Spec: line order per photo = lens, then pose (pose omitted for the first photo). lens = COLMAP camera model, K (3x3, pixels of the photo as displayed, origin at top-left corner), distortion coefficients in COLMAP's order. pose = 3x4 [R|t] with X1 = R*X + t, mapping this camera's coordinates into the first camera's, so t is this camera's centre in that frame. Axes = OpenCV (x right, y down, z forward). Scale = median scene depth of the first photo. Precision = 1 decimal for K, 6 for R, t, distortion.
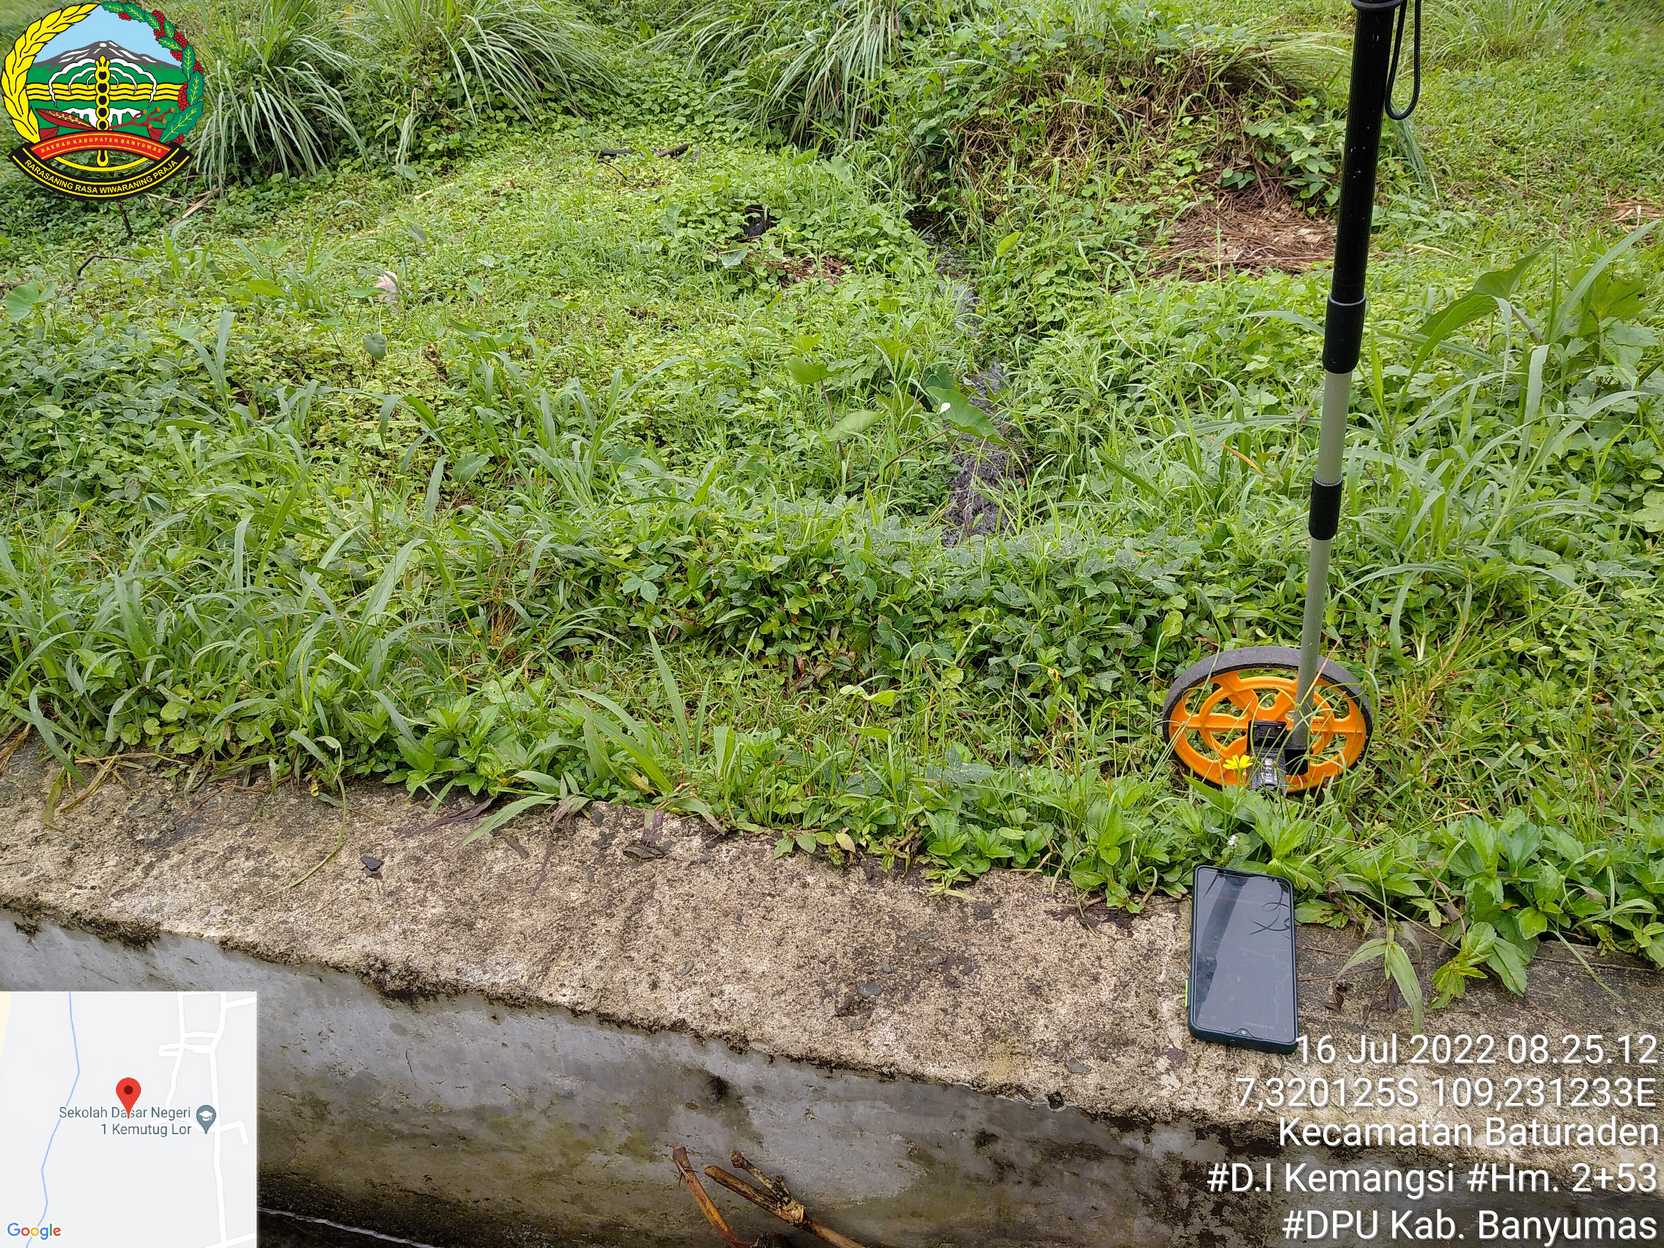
lens RADIAL K [[1419.5, 0, 832.0], [0, 1419.5, 624.0], [0, 0, 1]] dist [-0.007242, -0.008268]
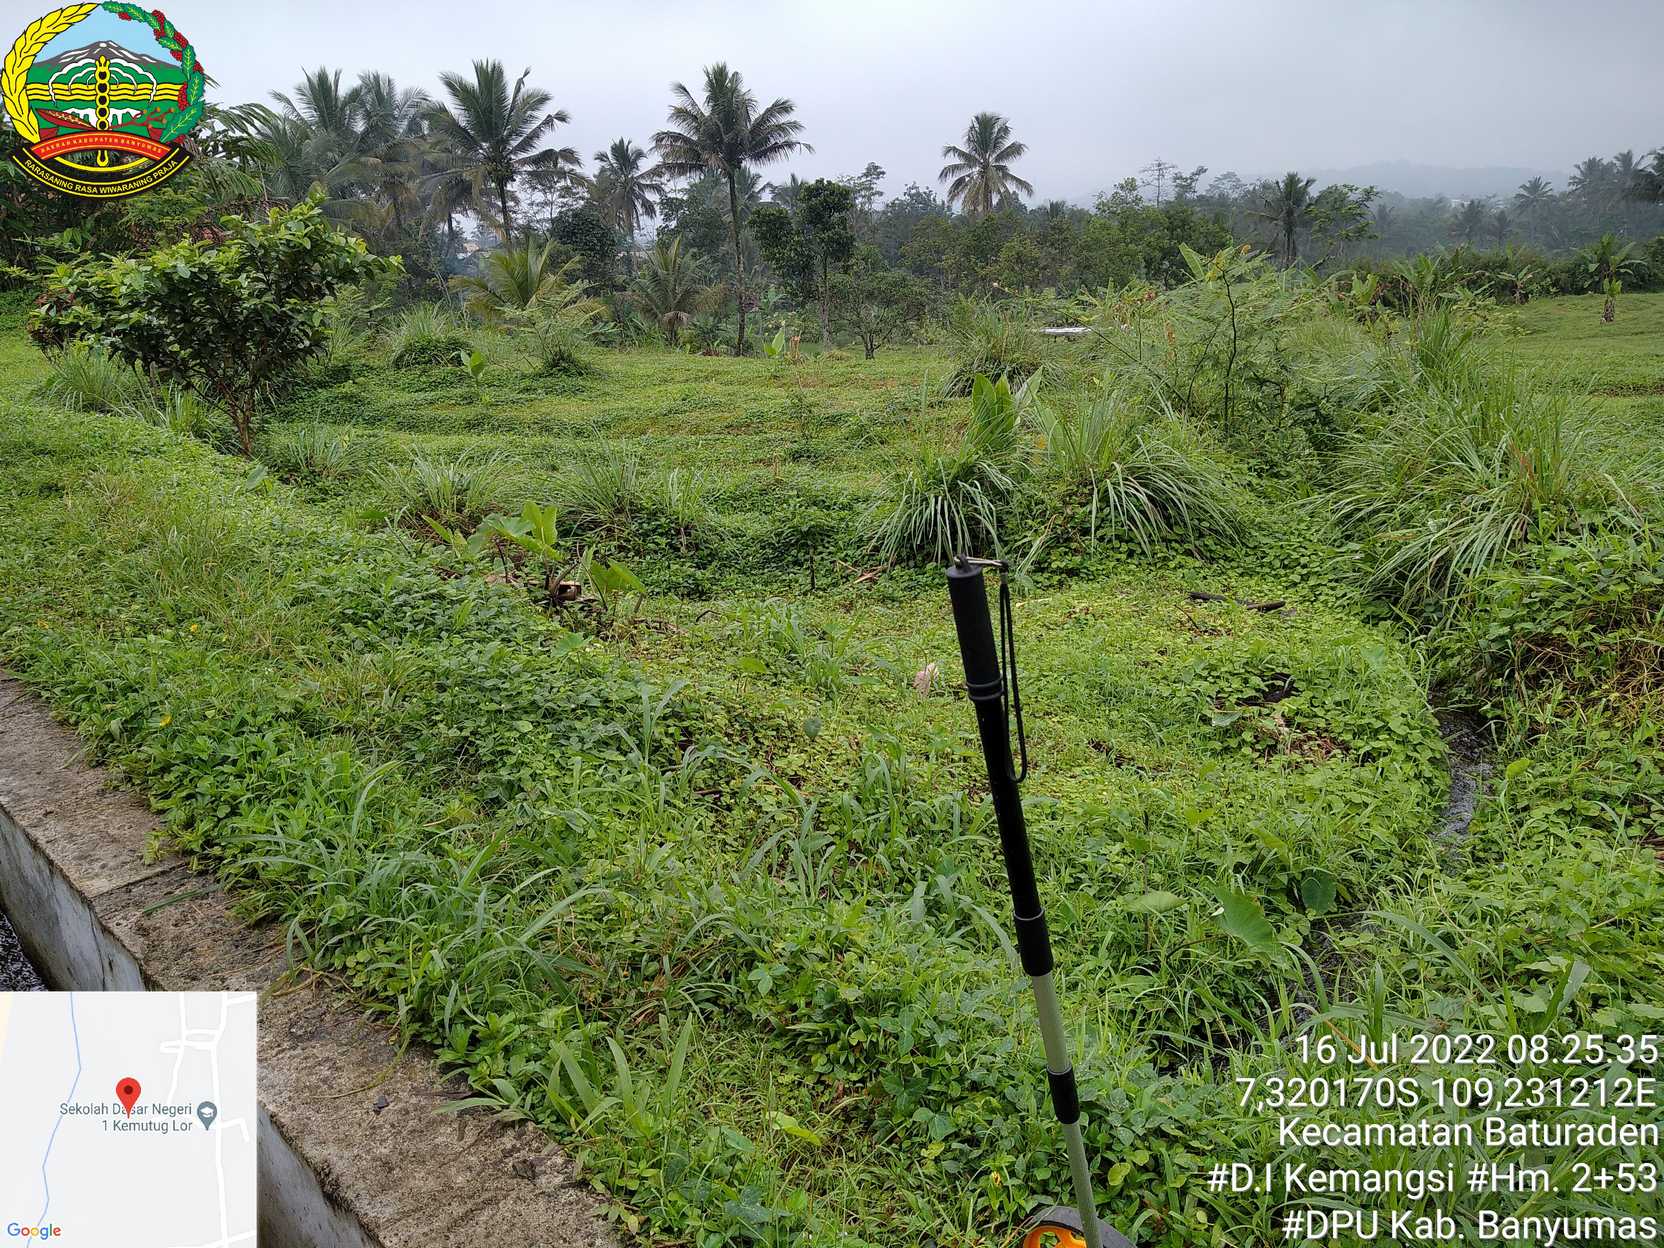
lens RADIAL K [[1397.6, 0, 832.0], [0, 1397.6, 624.0], [0, 0, 1]] dist [0.068400, -0.178623]
pose [[0.839570, 0.189771, -0.509028, 0.518254], [-0.313596, 0.934420, -0.168870, -0.138886], [0.443599, 0.301408, 0.844022, -0.093917]]
